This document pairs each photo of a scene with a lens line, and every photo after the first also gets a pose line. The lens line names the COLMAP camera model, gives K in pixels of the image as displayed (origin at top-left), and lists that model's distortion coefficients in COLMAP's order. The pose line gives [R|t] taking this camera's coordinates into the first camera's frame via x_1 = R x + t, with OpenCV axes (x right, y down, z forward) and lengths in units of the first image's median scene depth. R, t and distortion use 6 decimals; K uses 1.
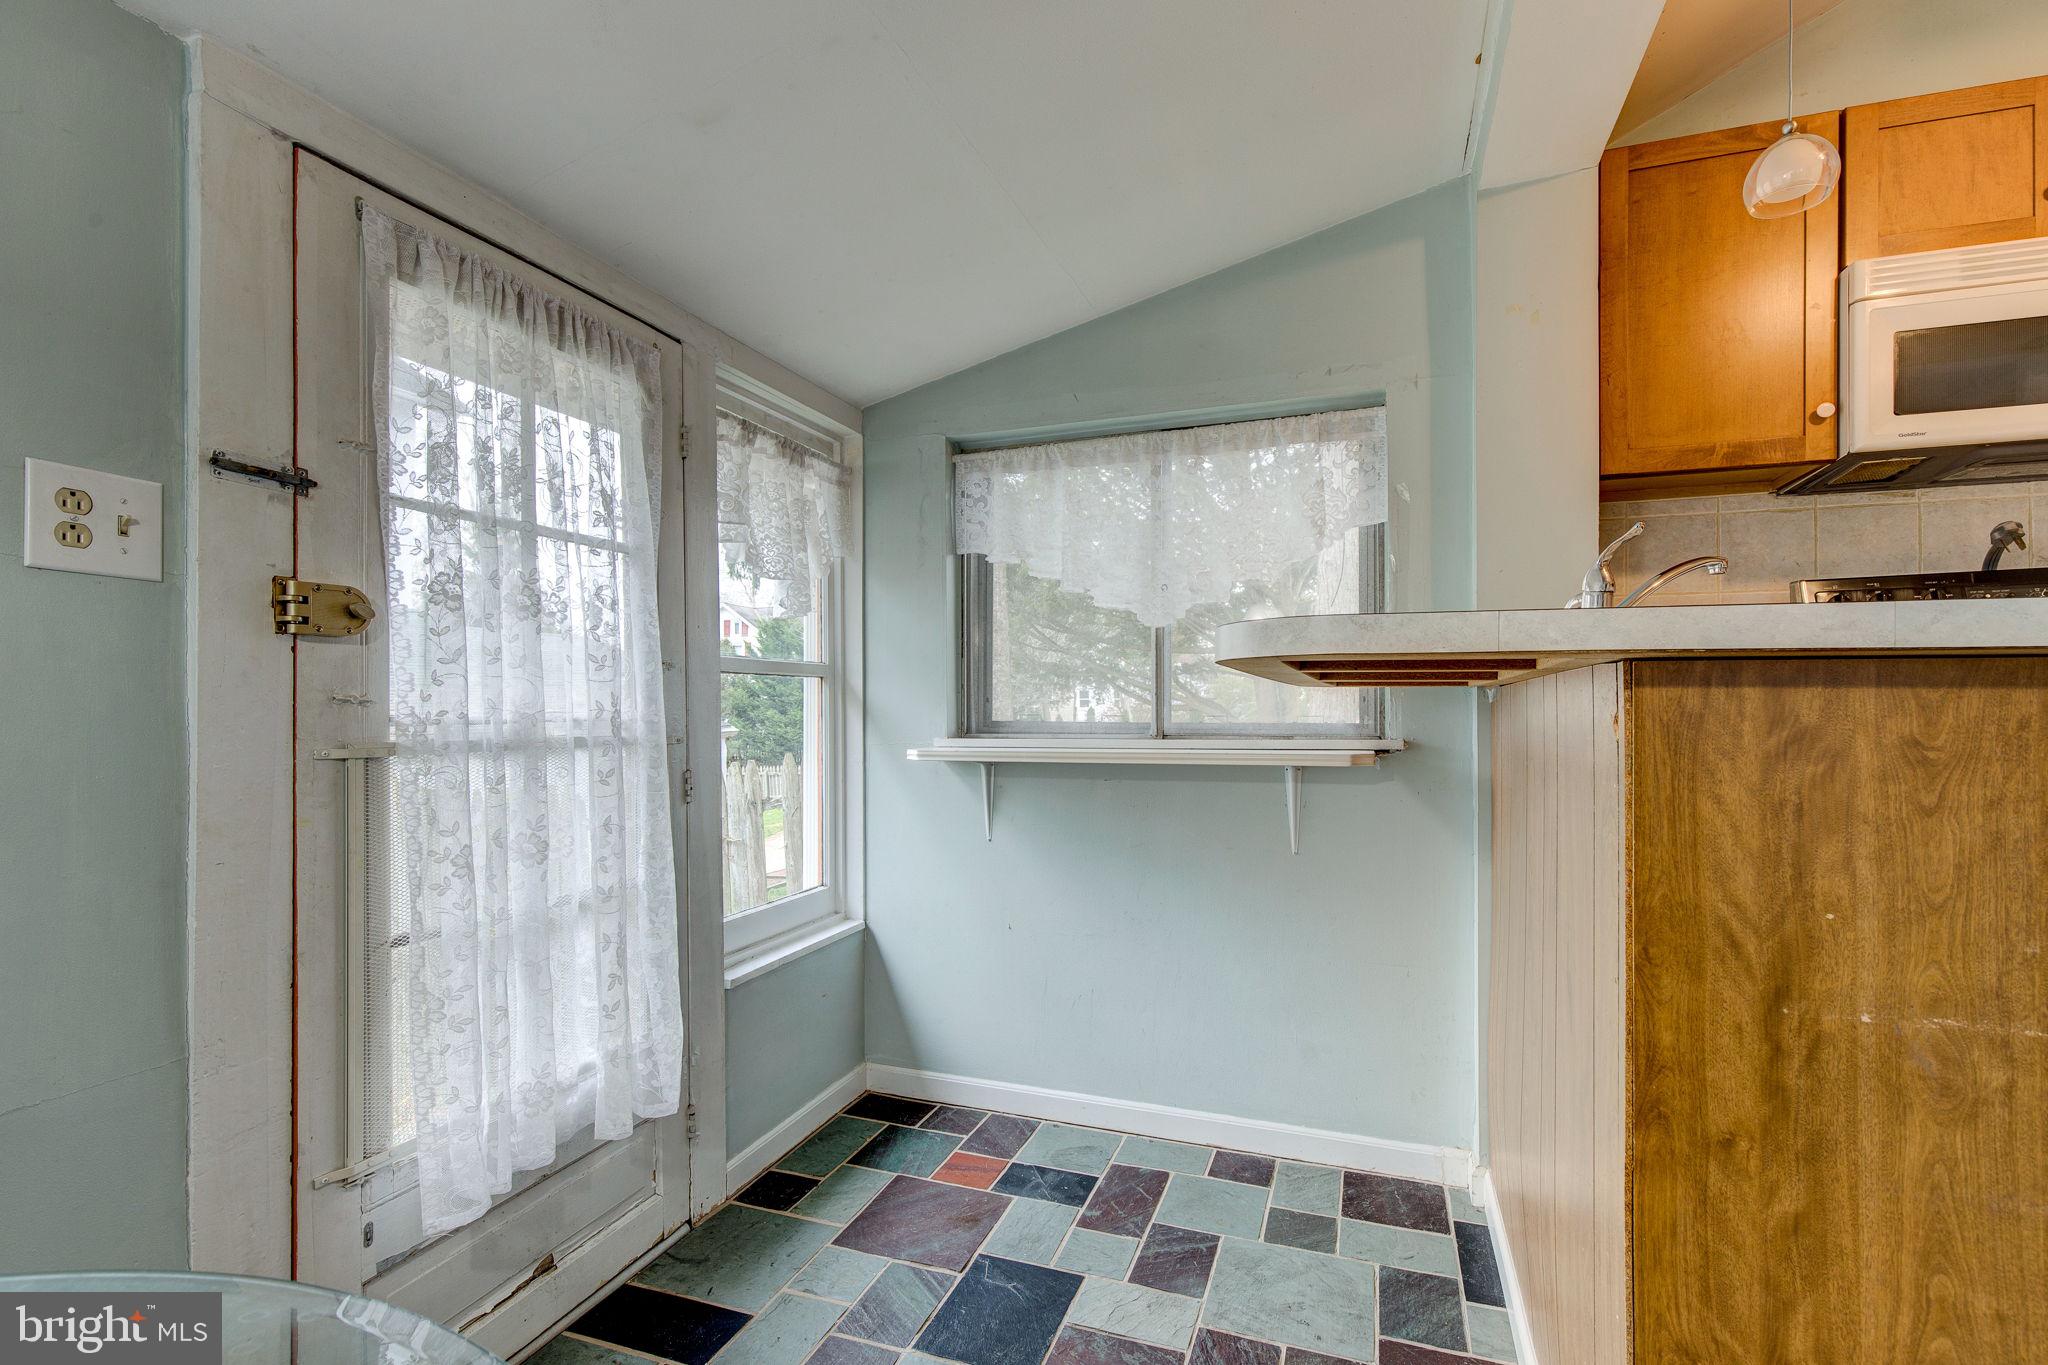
lens RADIAL K [[939.7, 0, 1036.5], [0, 939.7, 696.1], [0, 0, 1]] dist [0.005298, 0.000295]
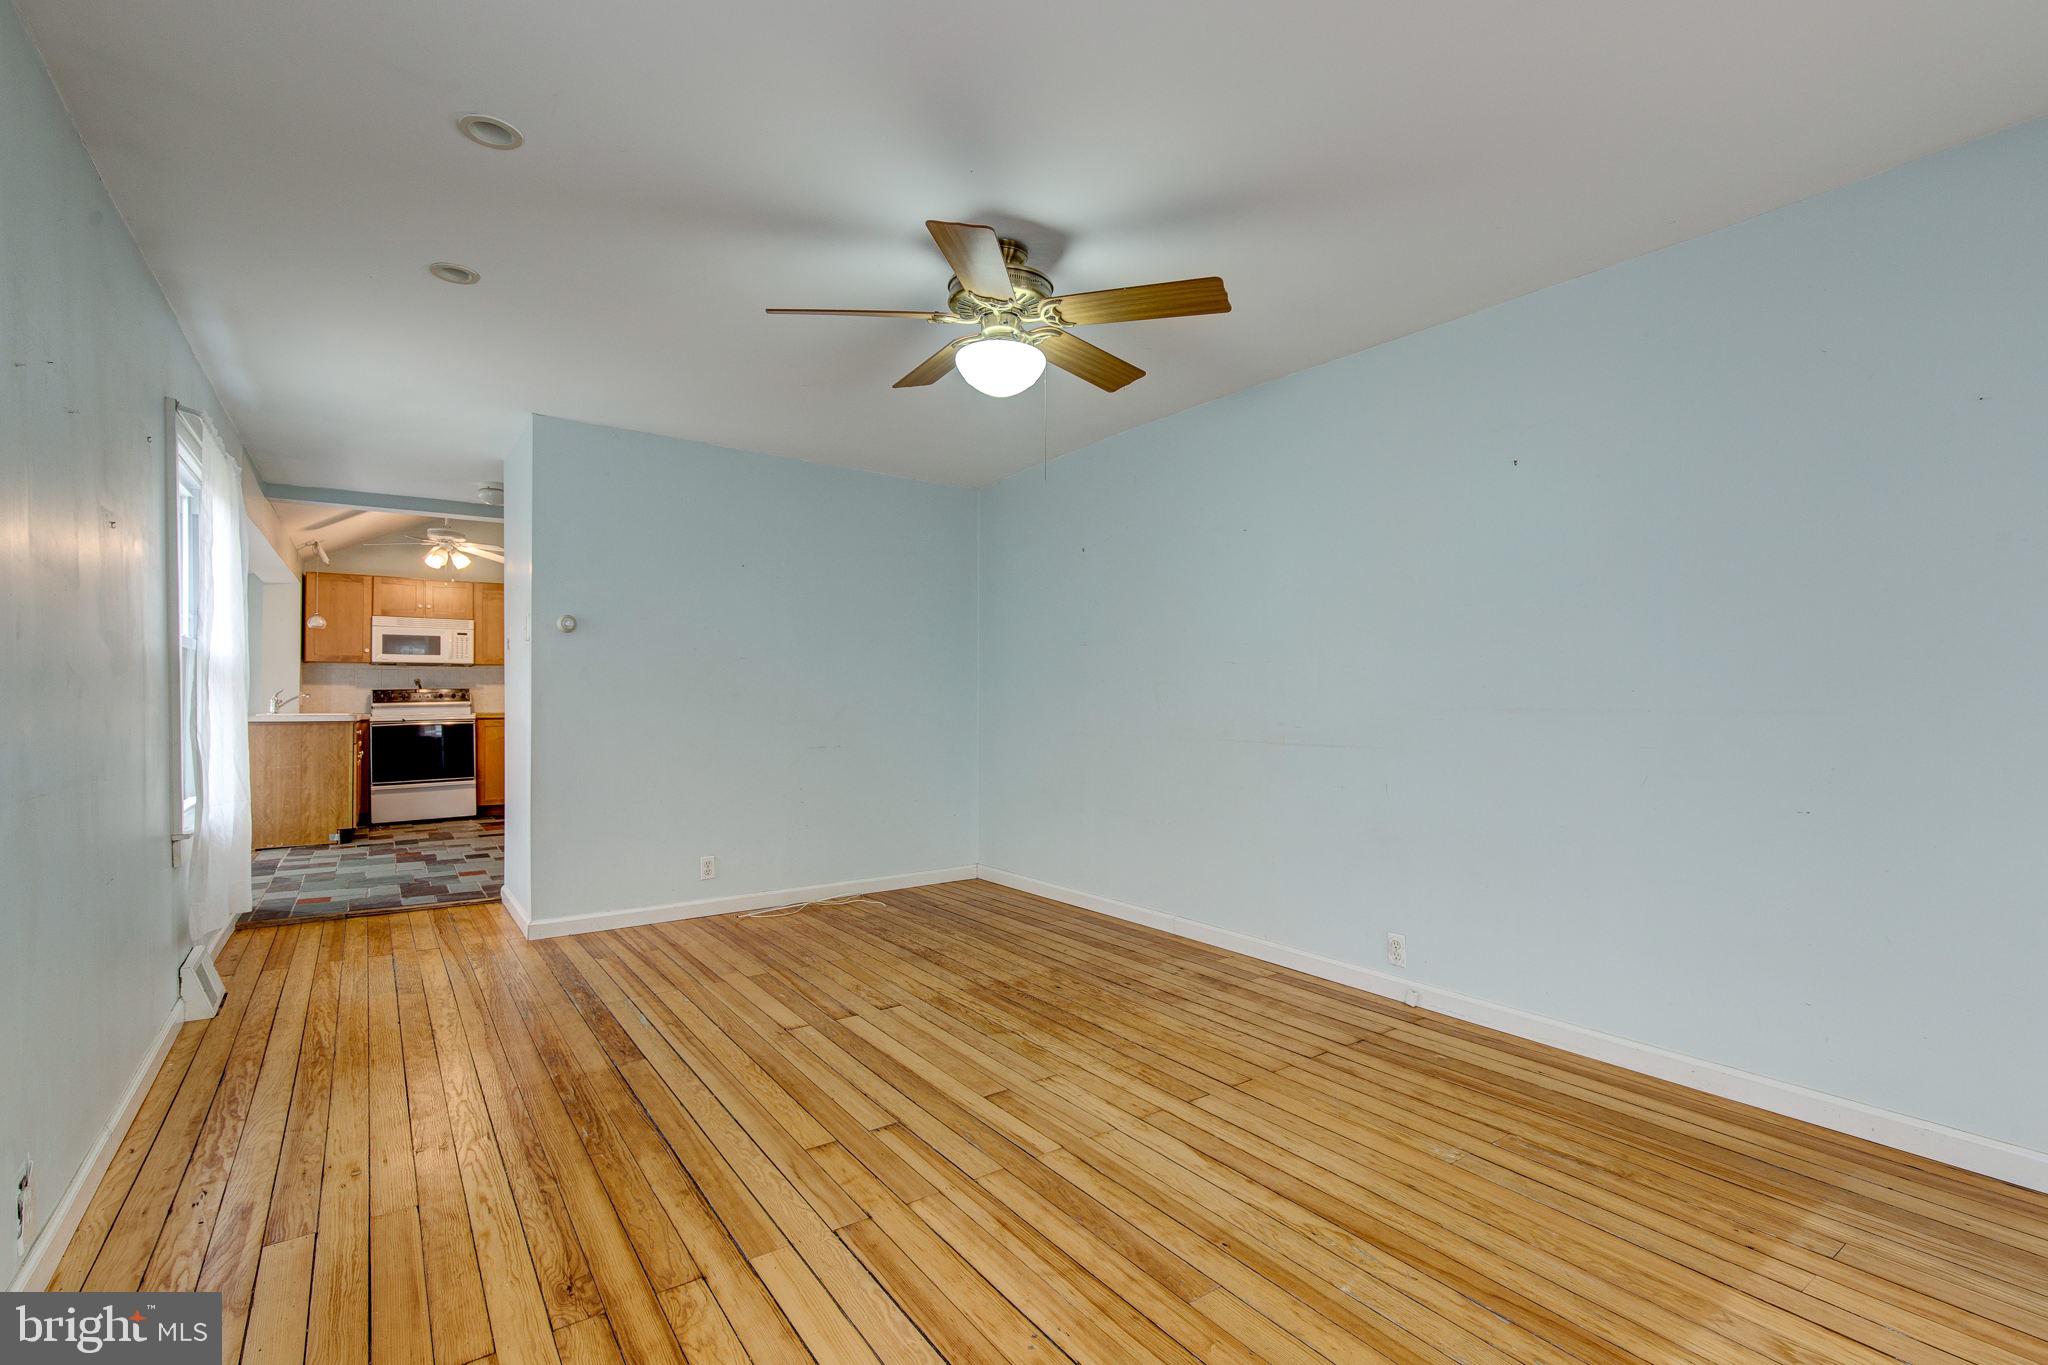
lens RADIAL K [[939.7, 0, 1042.2], [0, 939.7, 681.7], [0, 0, 1]] dist [0.005298, 0.000295]
pose [[0.576420, 0.011721, 0.817070, -0.924671], [-0.002785, 0.999919, -0.012380, -0.146492], [-0.817149, 0.004861, 0.576406, -4.288283]]
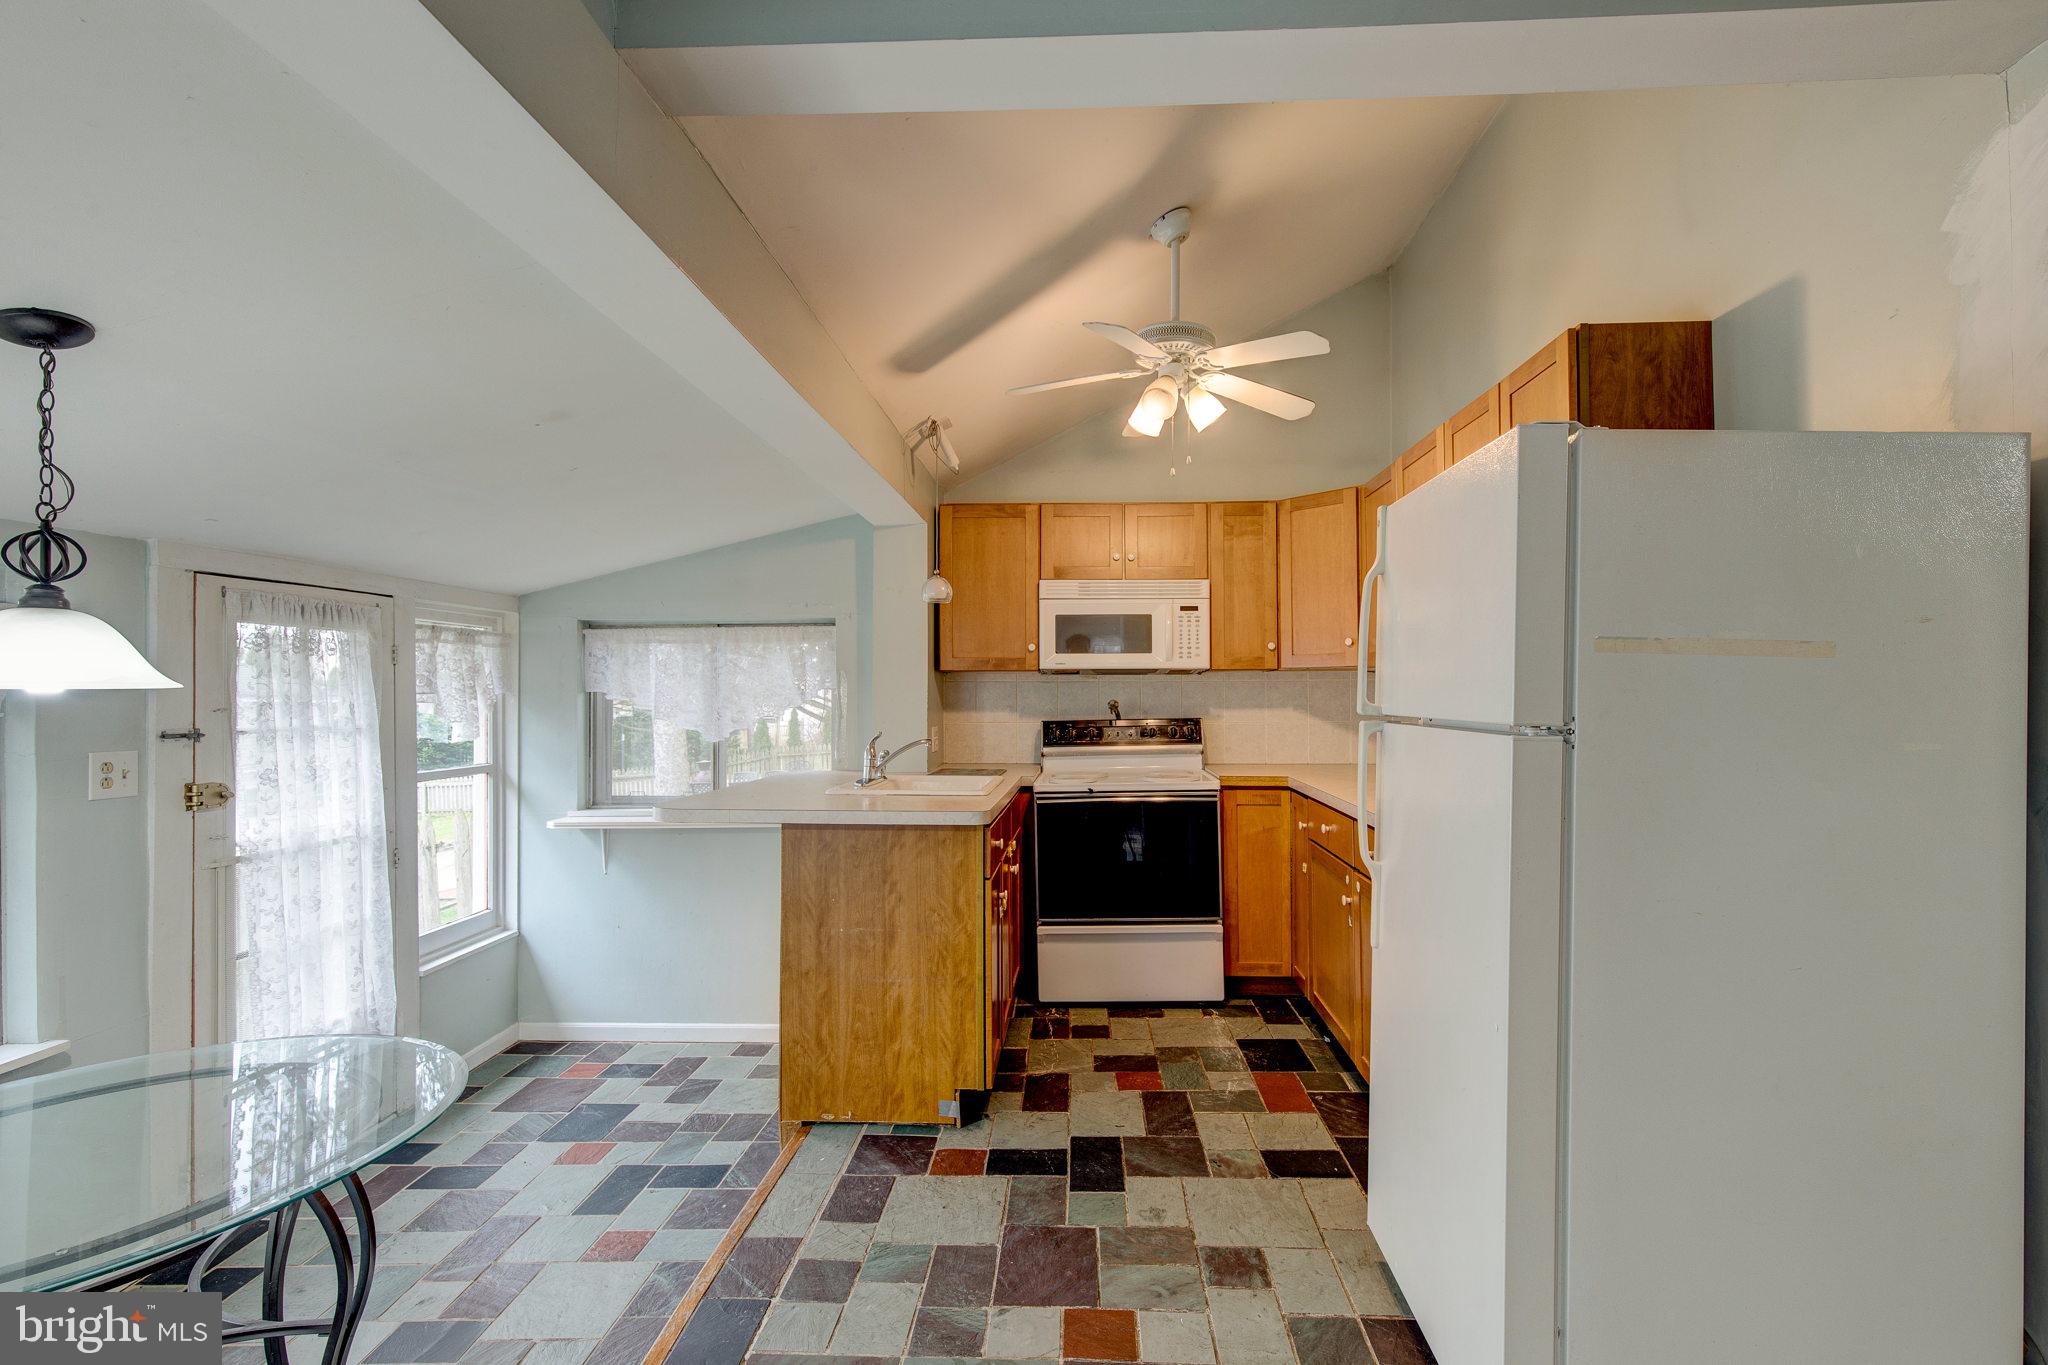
lens RADIAL K [[939.7, 0, 1053.7], [0, 939.7, 676.3], [0, 0, 1]] dist [0.005298, 0.000295]
pose [[0.951958, 0.002079, 0.306223, 0.279900], [0.001002, 0.999950, -0.009904, -0.251771], [-0.306229, 0.009735, 0.951908, -1.160897]]
